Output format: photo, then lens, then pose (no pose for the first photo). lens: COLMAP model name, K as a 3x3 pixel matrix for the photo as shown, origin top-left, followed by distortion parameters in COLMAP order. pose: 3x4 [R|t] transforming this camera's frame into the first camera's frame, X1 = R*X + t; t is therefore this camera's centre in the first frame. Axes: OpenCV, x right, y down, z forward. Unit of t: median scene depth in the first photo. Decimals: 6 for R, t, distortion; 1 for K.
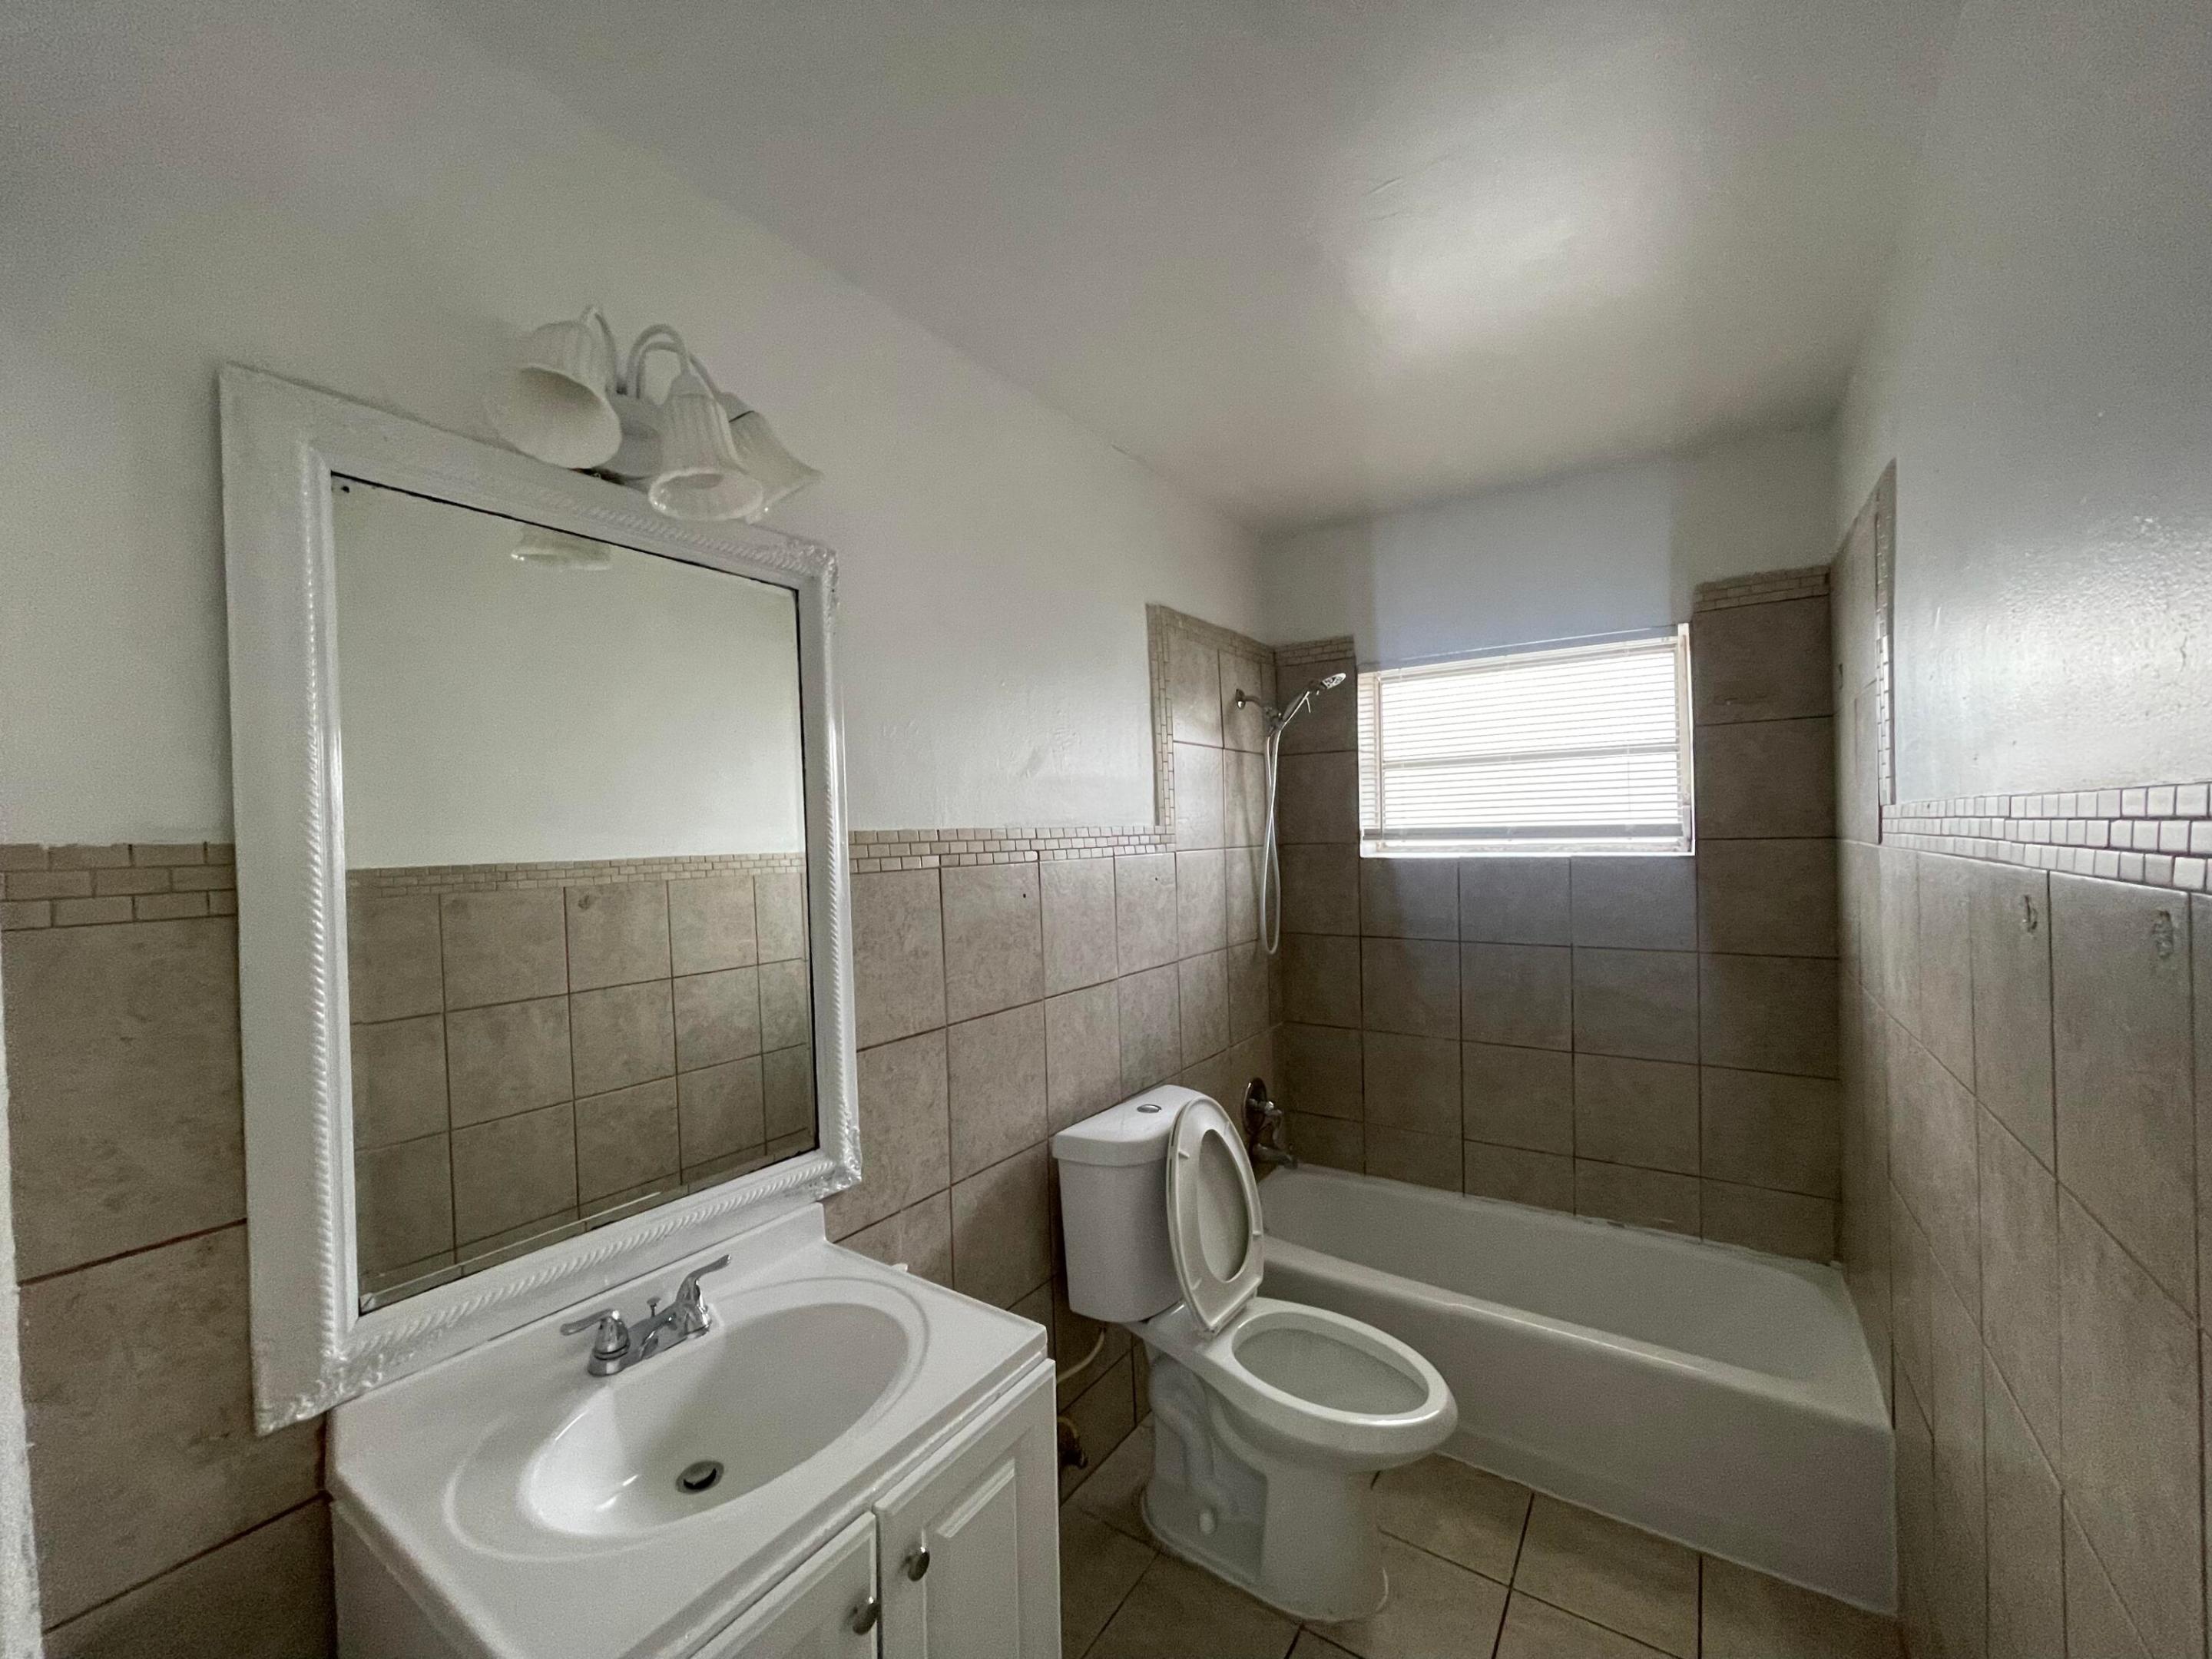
lens RADIAL K [[901.5, 0, 1099.4], [0, 901.5, 837.2], [0, 0, 1]] dist [0.004422, 0.000702]
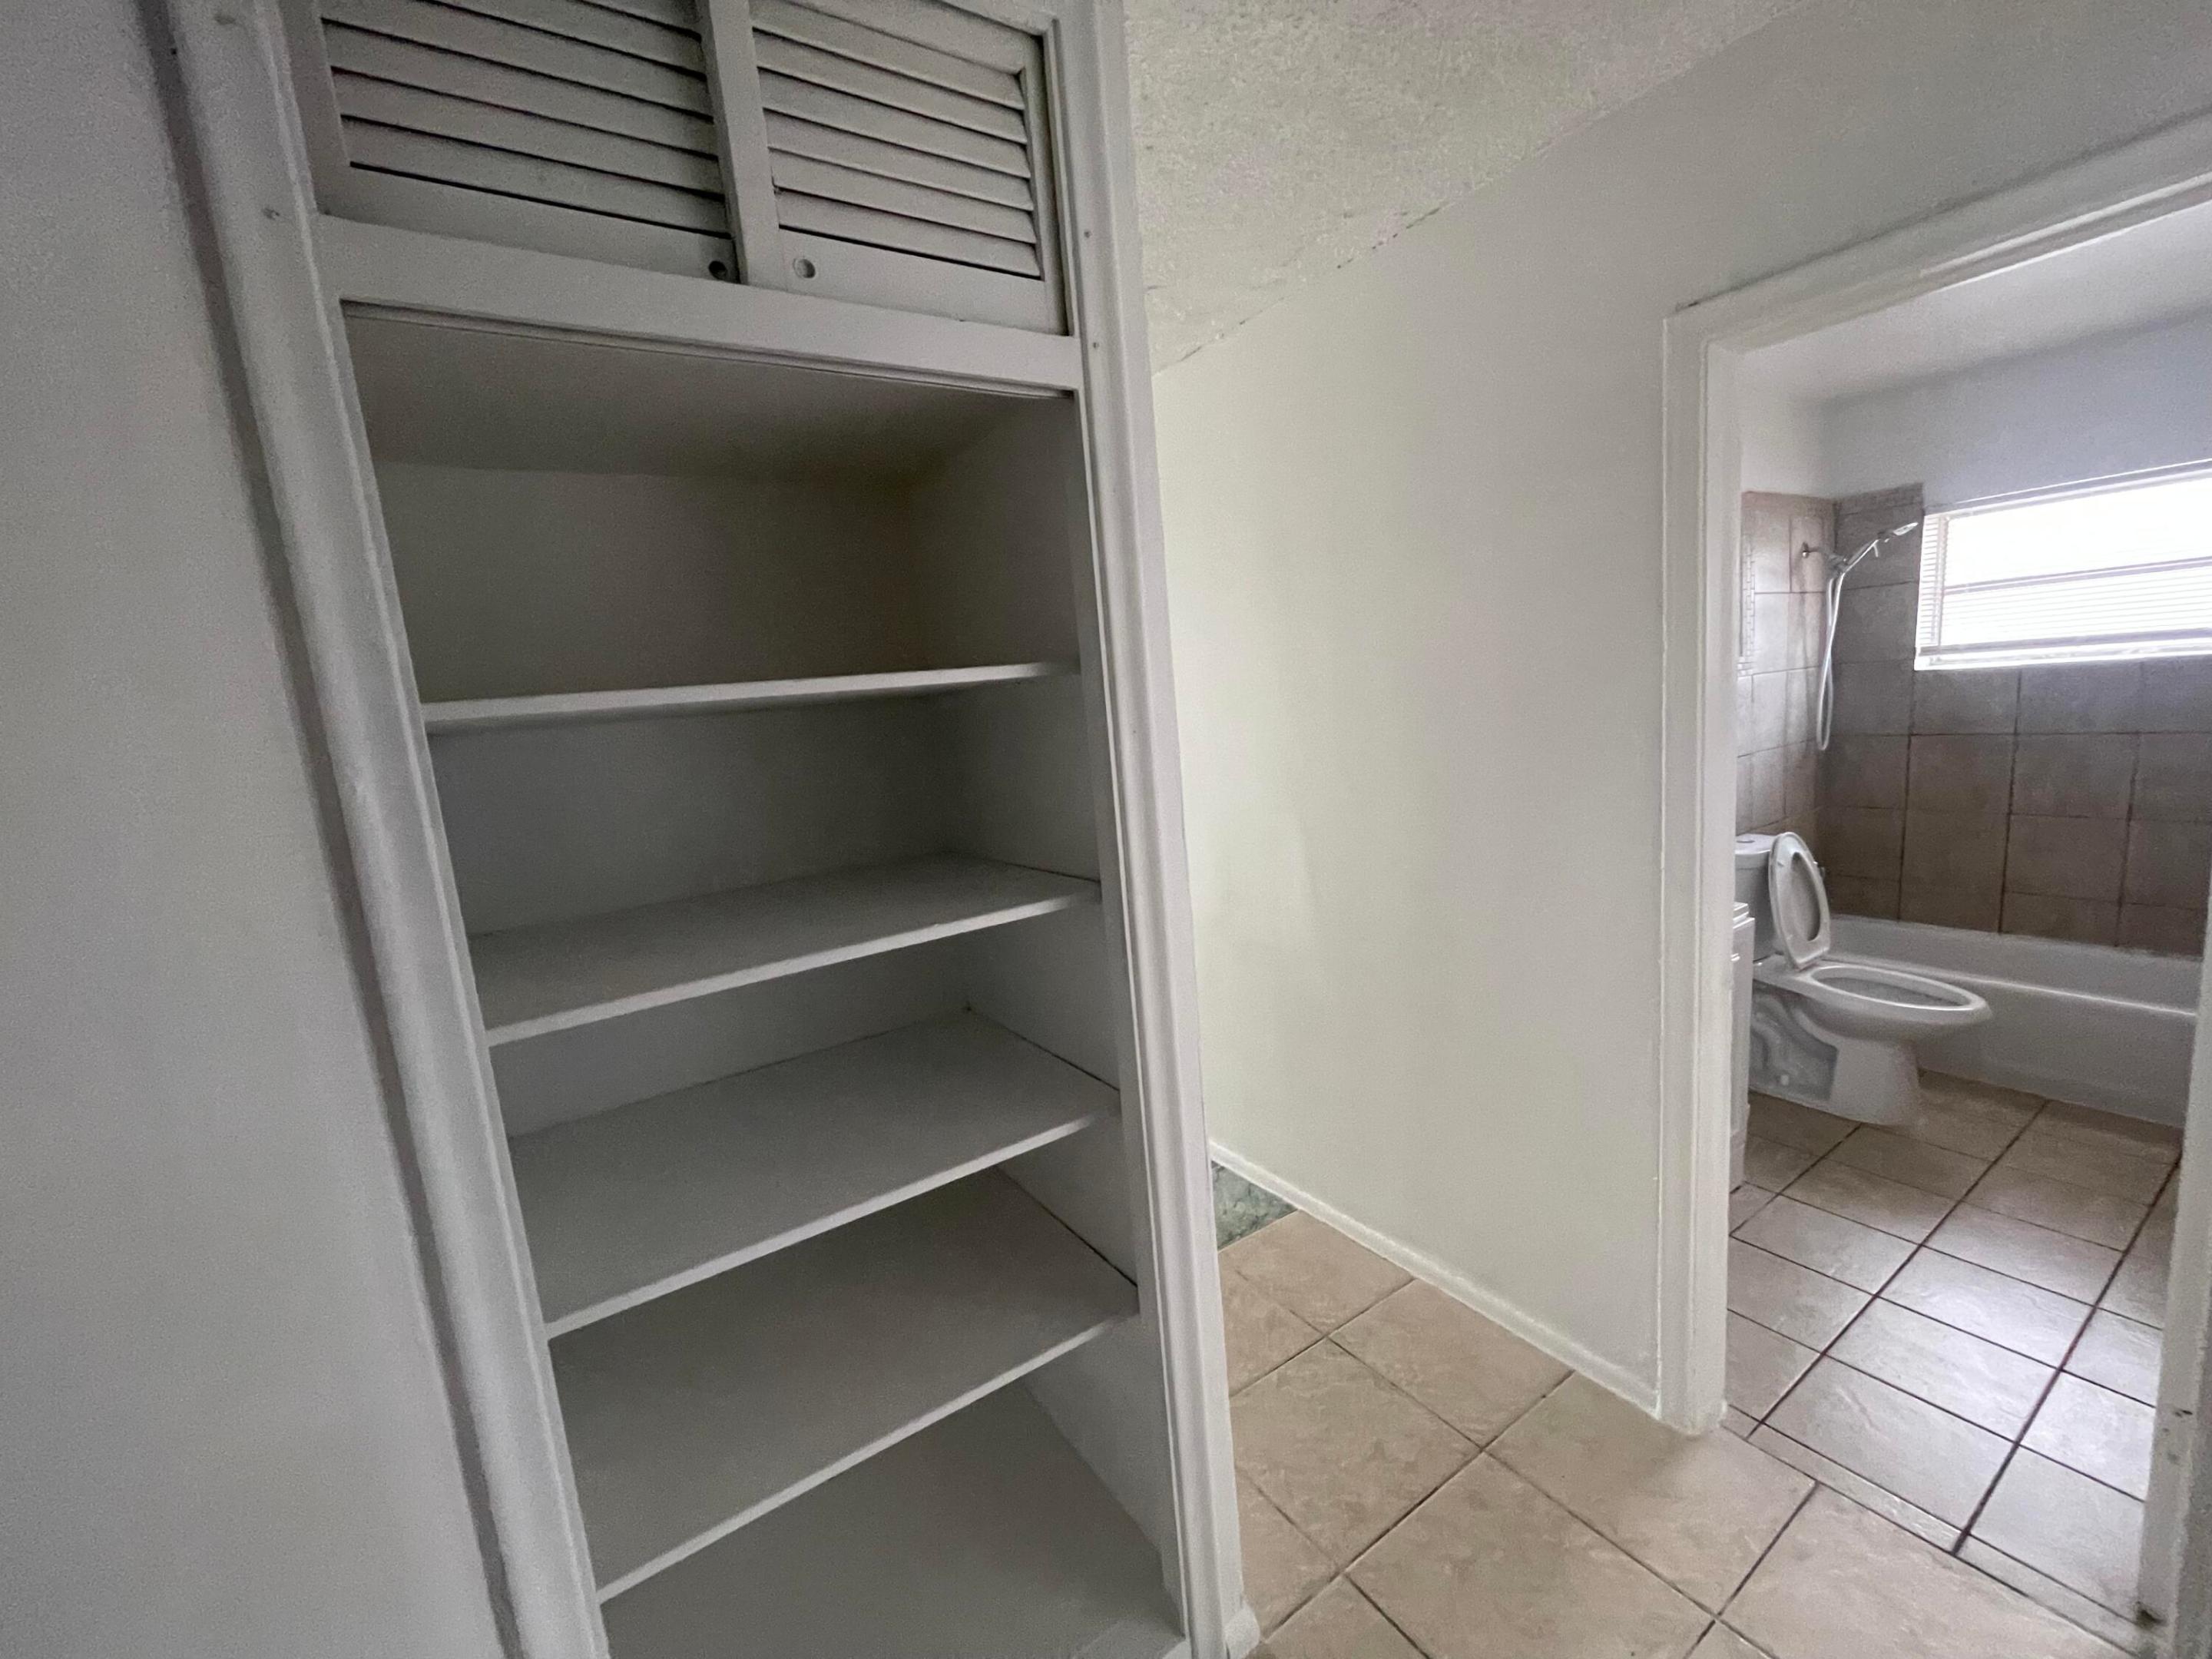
lens RADIAL K [[901.5, 0, 1113.7], [0, 901.5, 831.1], [0, 0, 1]] dist [0.004422, 0.000702]
pose [[0.921524, 0.004713, -0.388294, -0.247478], [0.059392, 0.986451, 0.152926, -0.016057], [0.383754, -0.163987, 0.908758, -0.602102]]
